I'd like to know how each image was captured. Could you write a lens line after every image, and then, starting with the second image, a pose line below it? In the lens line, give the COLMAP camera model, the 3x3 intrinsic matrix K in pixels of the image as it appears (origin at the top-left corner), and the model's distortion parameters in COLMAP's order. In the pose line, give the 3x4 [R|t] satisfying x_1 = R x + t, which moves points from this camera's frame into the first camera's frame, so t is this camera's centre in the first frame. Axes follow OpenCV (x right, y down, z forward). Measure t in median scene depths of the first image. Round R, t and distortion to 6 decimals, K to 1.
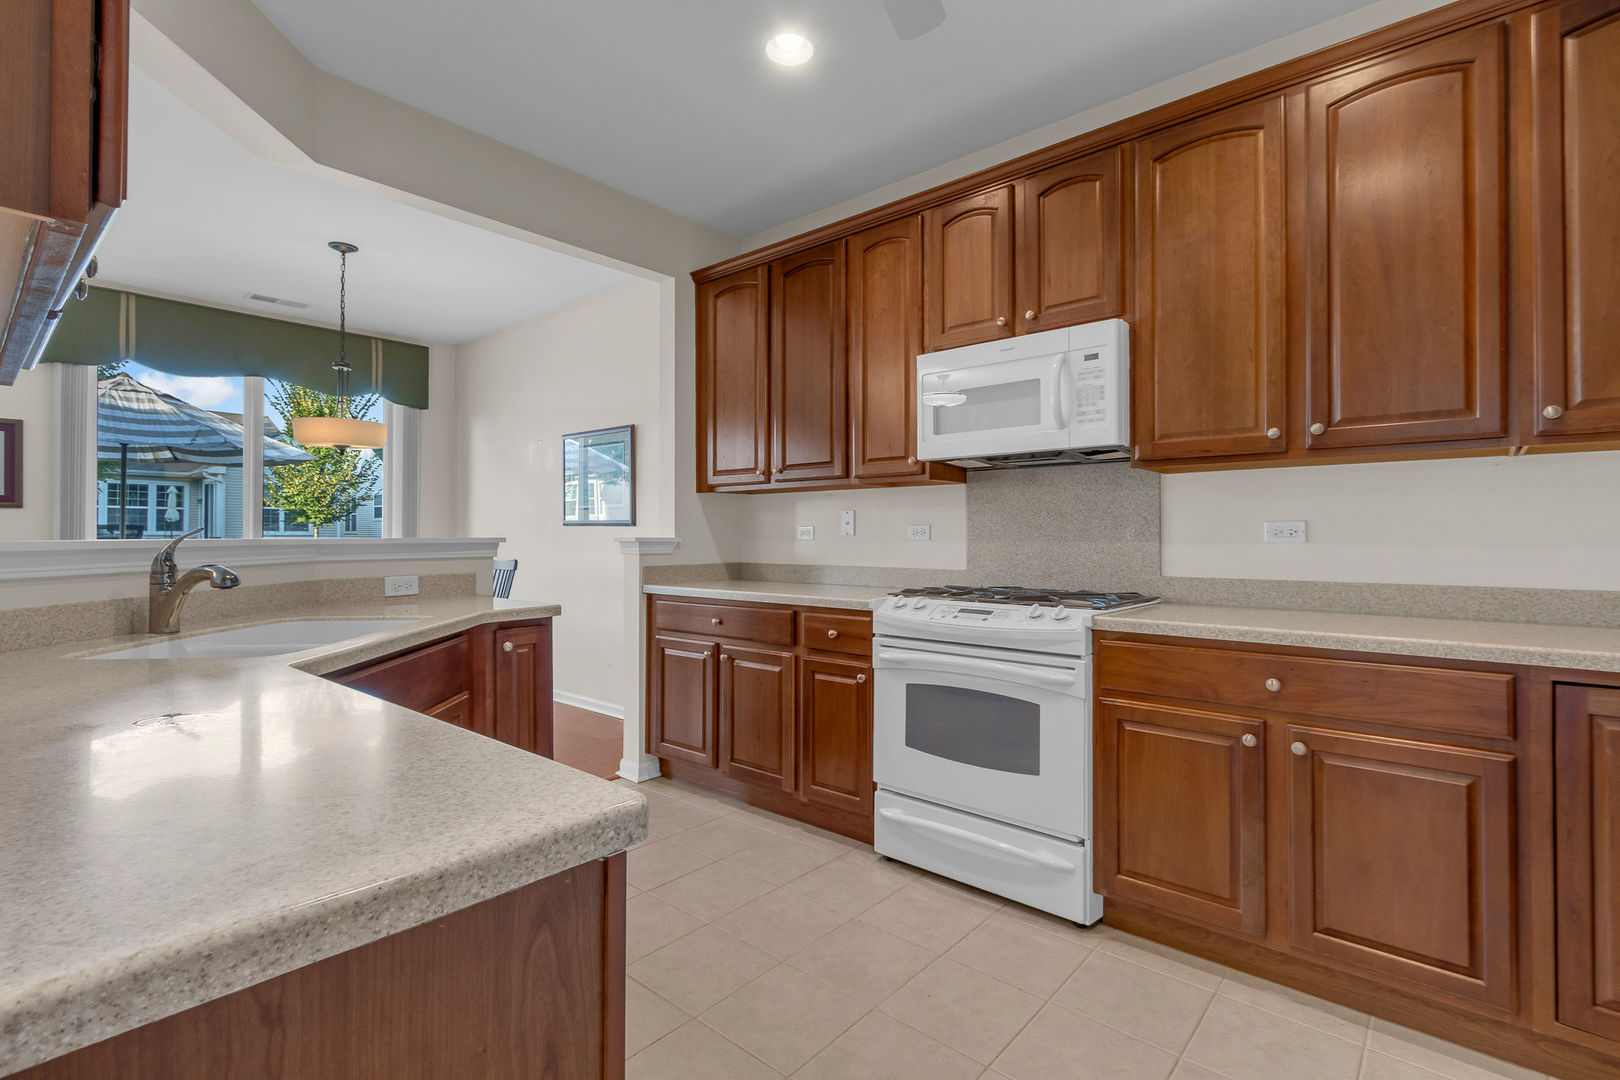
lens RADIAL K [[750.3, 0, 809.0], [0, 750.3, 530.6], [0, 0, 1]] dist [0.002661, 0.000183]
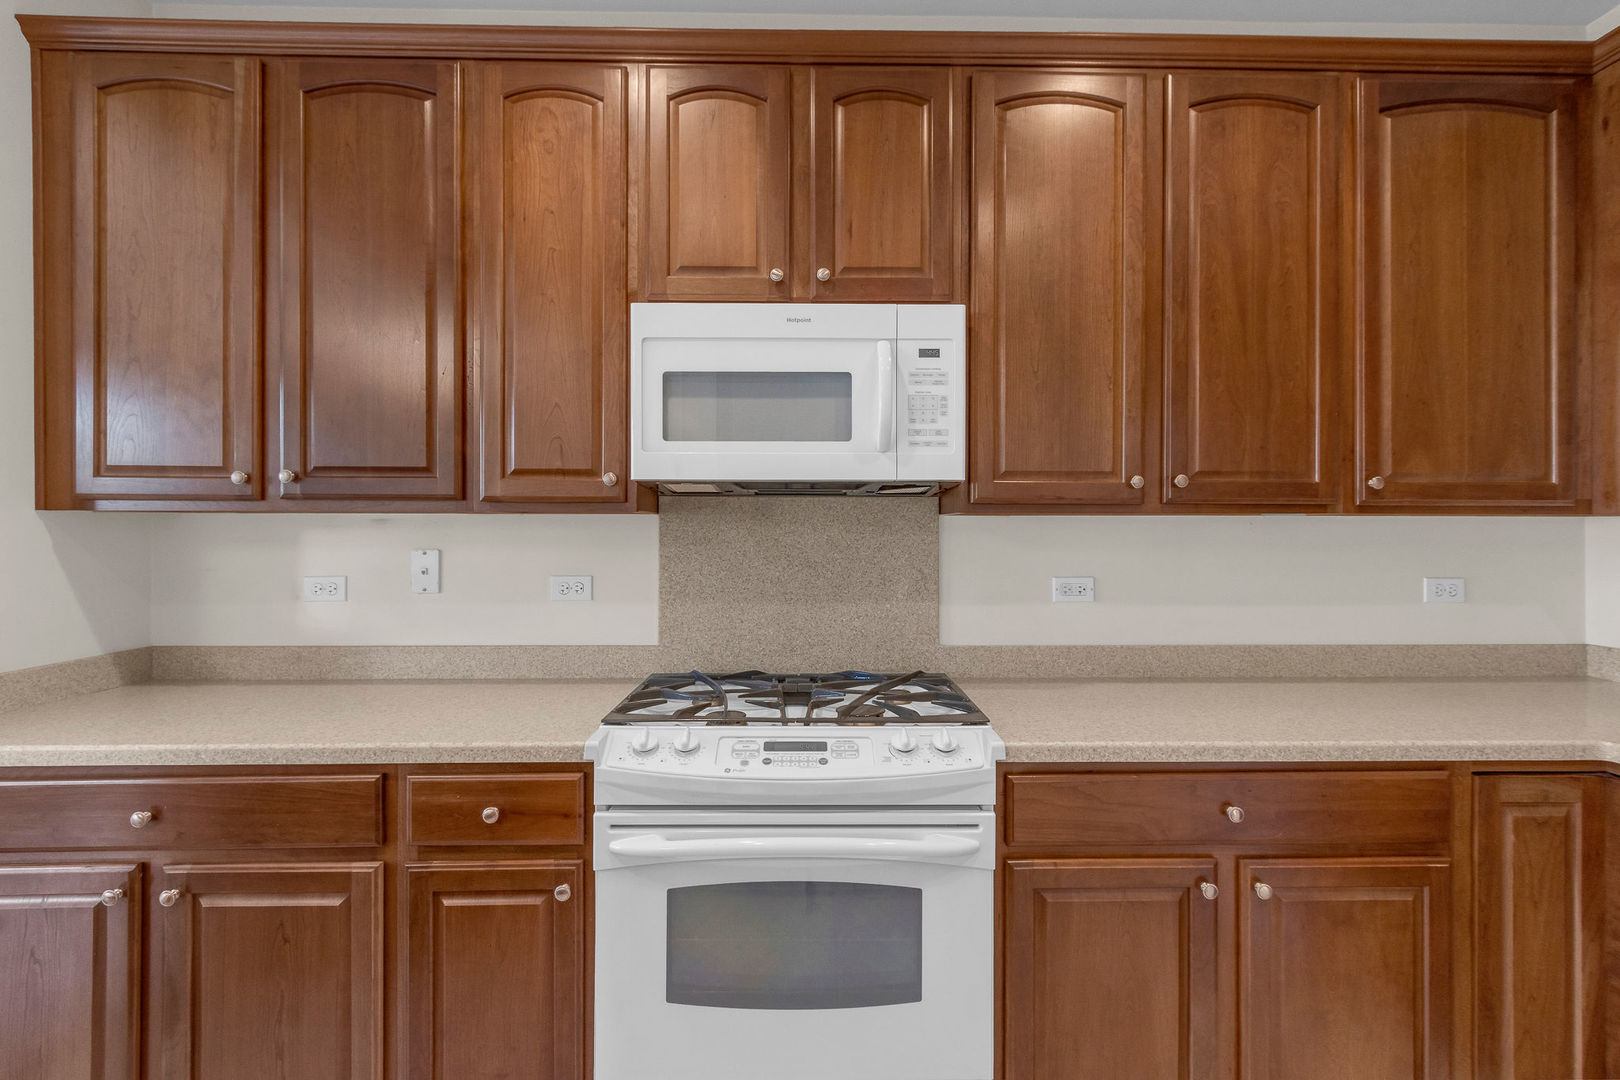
lens RADIAL K [[750.3, 0, 809.0], [0, 750.3, 530.6], [0, 0, 1]] dist [0.002661, 0.000183]
pose [[0.738408, 0.000021, 0.674355, -0.161478], [-0.005826, 0.999963, 0.006349, -0.063037], [-0.674330, -0.008617, 0.738380, 0.505528]]
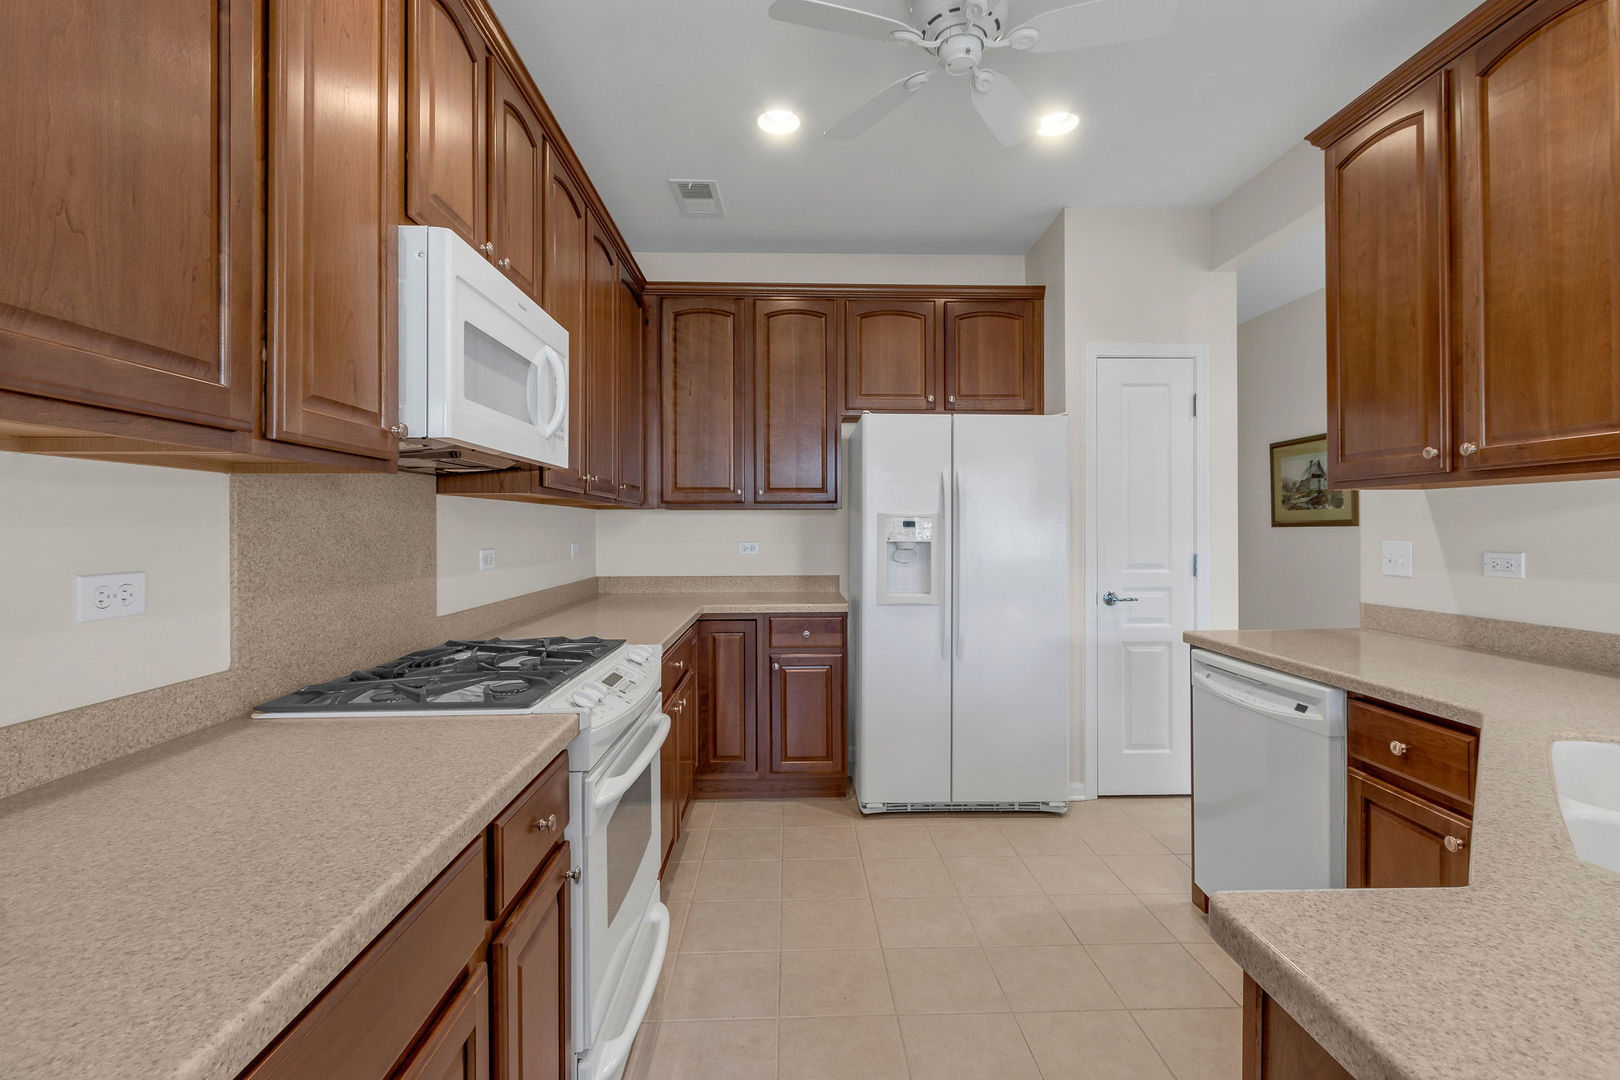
lens RADIAL K [[750.3, 0, 809.0], [0, 750.3, 530.6], [0, 0, 1]] dist [0.002661, 0.000183]
pose [[-0.683462, -0.005659, 0.729964, -0.411623], [-0.009713, 0.999952, -0.001342, -0.038044], [-0.729922, -0.008007, -0.683484, 1.252186]]
